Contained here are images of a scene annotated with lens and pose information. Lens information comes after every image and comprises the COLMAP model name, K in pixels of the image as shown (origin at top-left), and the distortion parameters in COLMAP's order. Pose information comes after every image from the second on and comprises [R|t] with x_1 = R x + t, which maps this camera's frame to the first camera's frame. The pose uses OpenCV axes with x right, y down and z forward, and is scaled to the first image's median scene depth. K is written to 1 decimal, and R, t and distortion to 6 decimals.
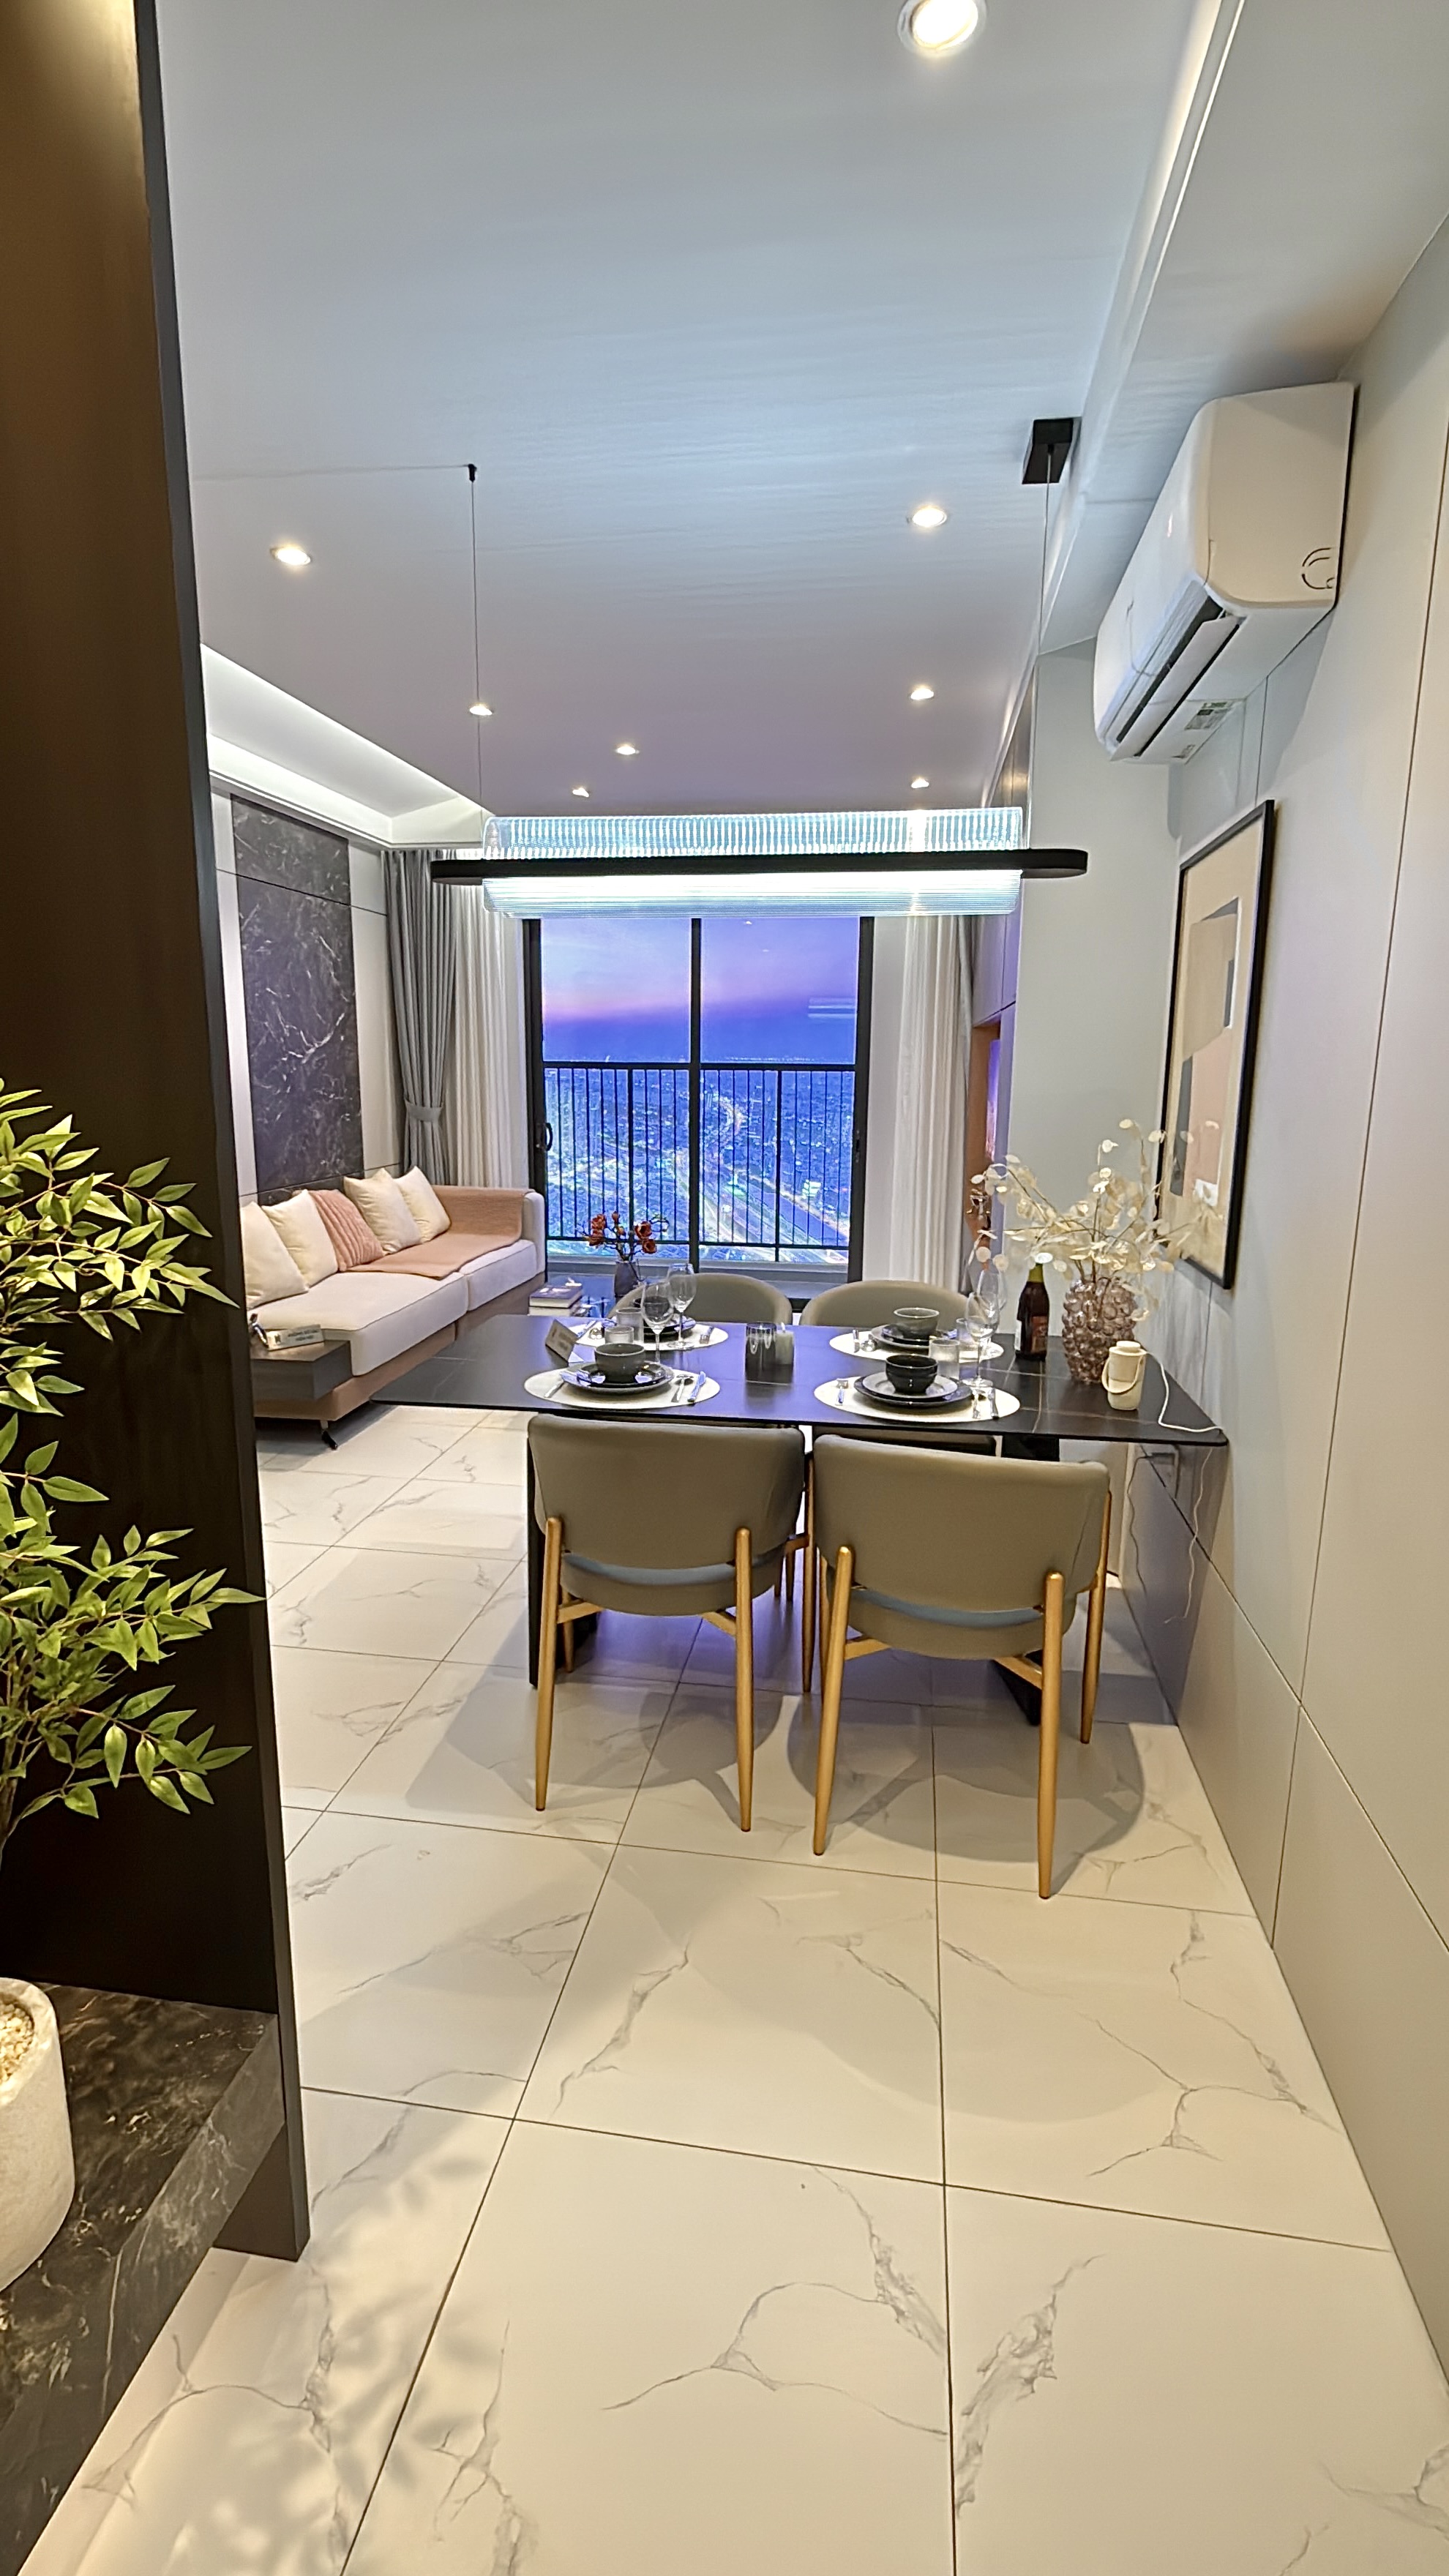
lens RADIAL K [[1167.6, 0, 724.5], [0, 1167.6, 1288.0], [0, 0, 1]] dist [-0.000075, 0.000210]
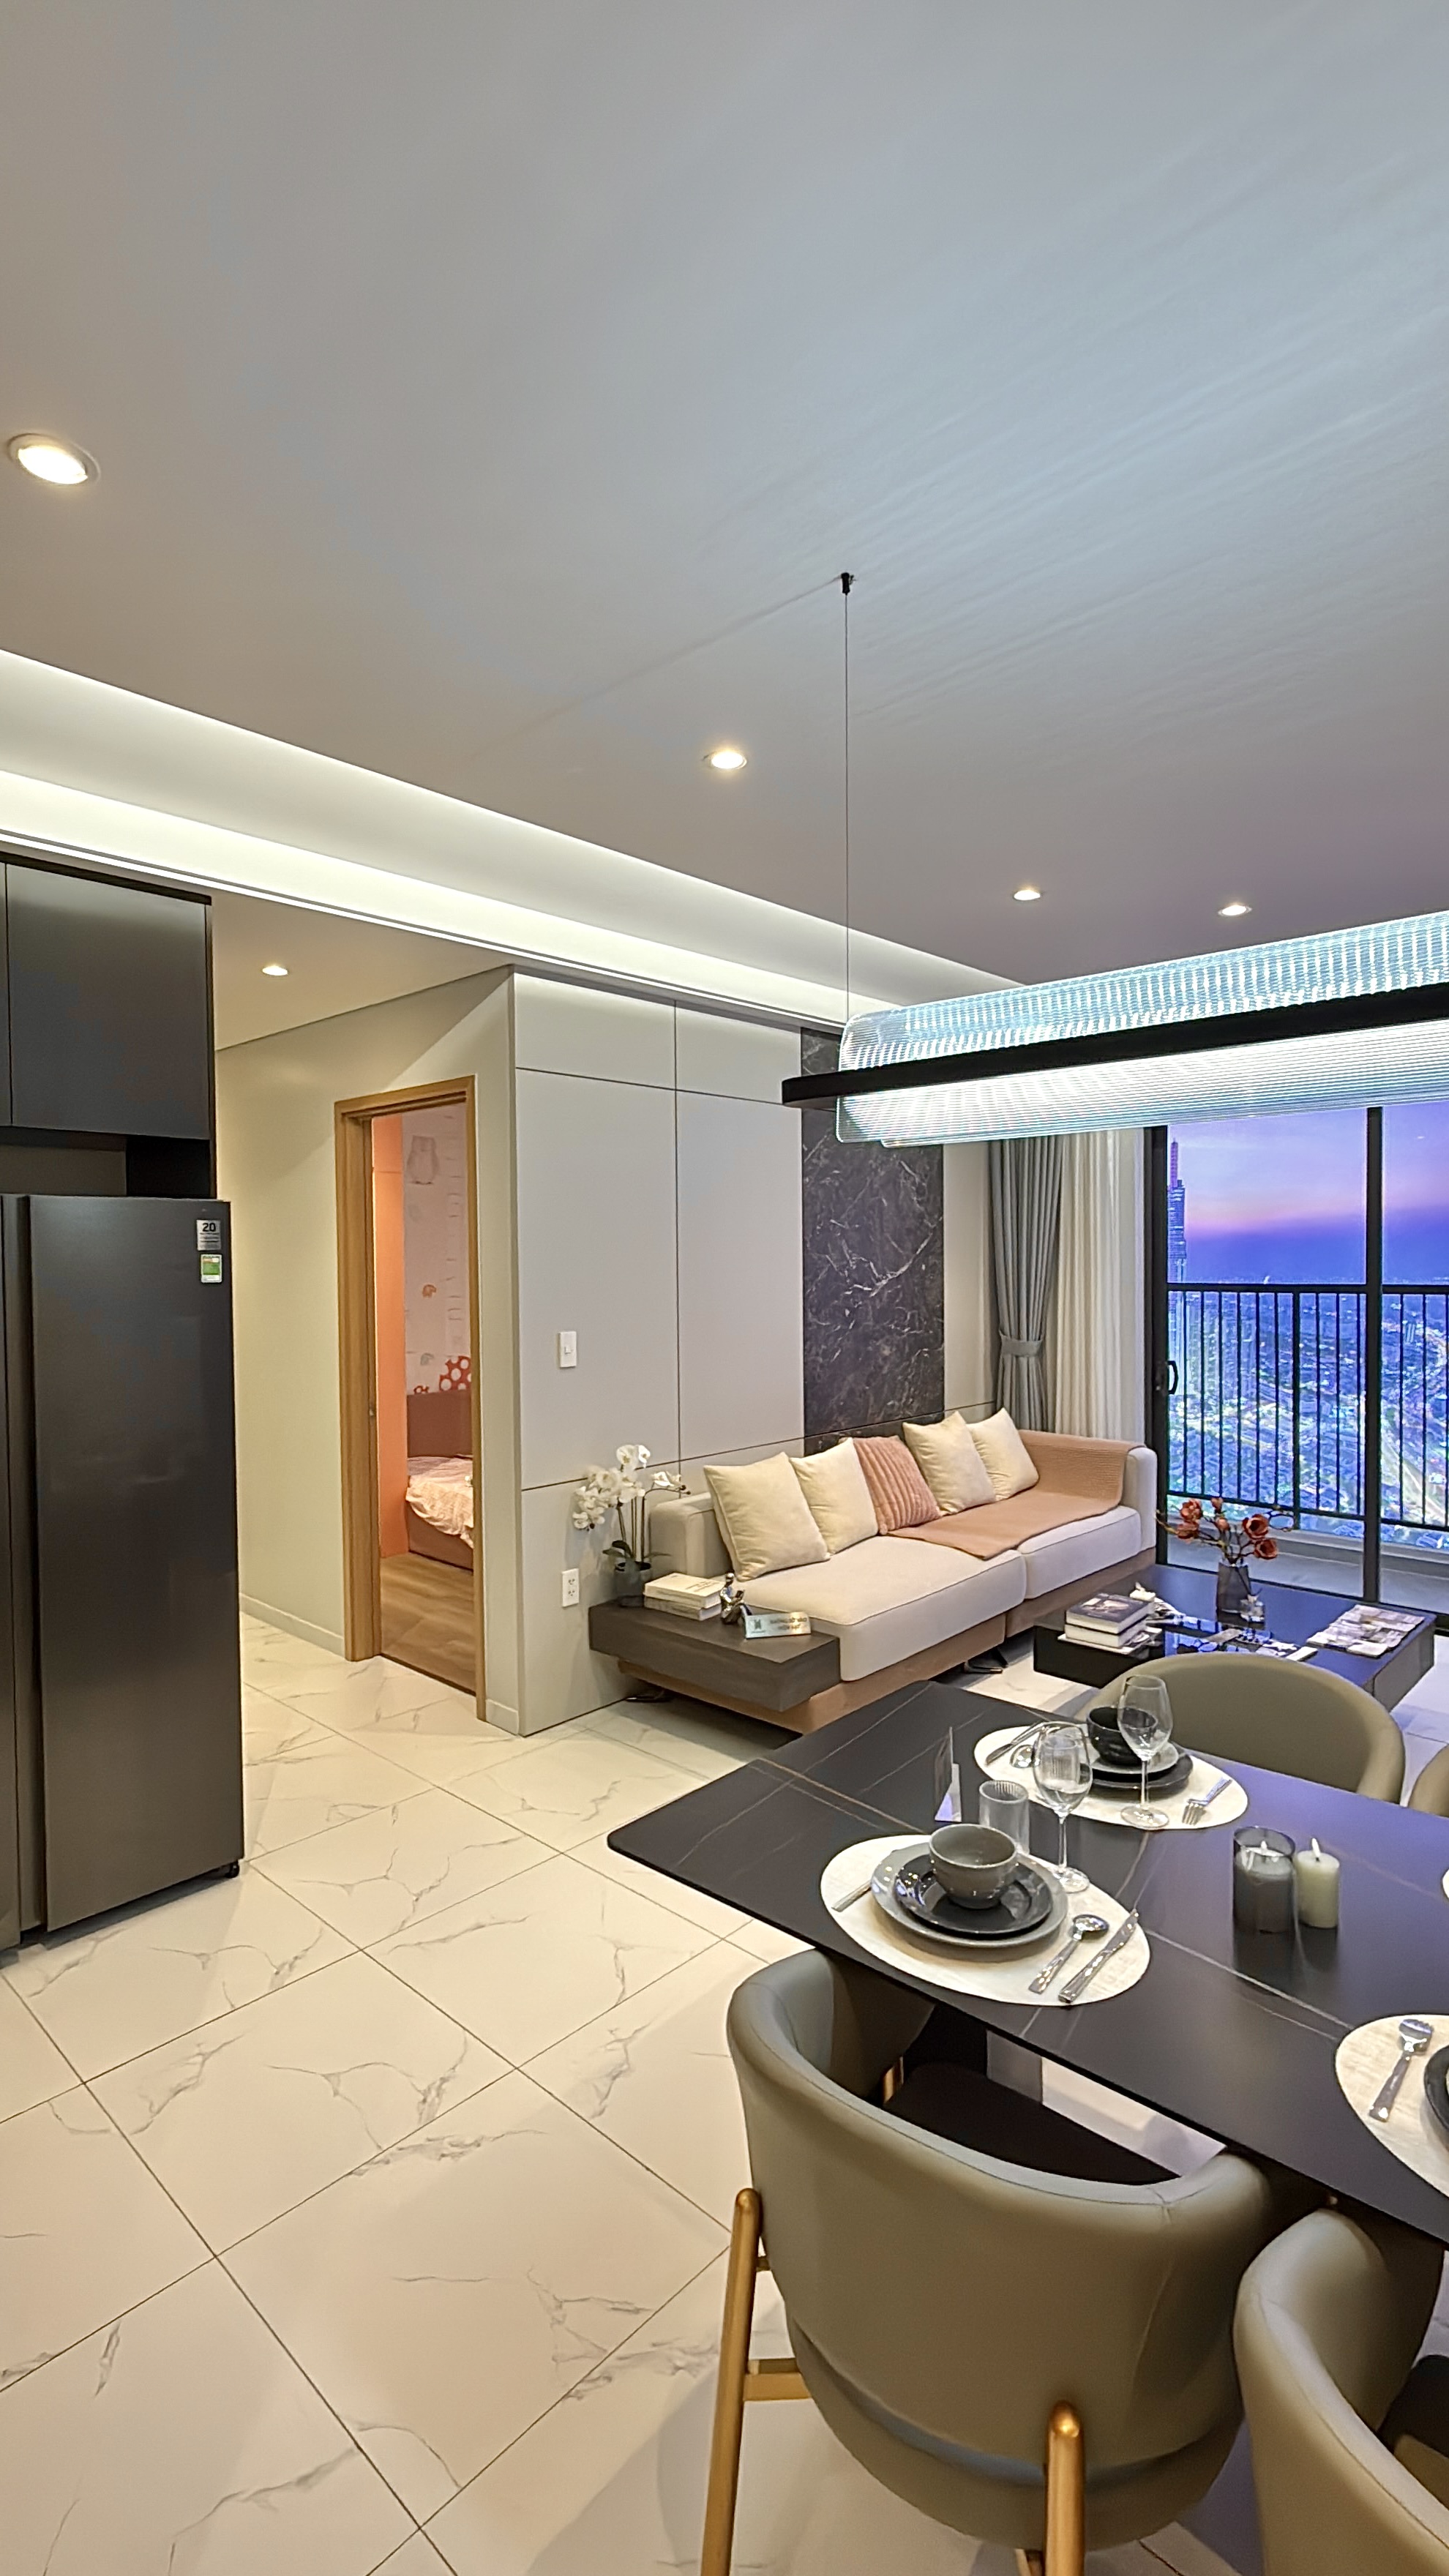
lens RADIAL K [[1171.4, 0, 724.5], [0, 1171.4, 1288.0], [0, 0, 1]] dist [-0.004080, -0.000219]
pose [[0.827721, -0.003334, -0.561130, 0.054142], [-0.091369, 0.985836, -0.140636, -0.050925], [0.553651, 0.167677, 0.815693, 0.157474]]
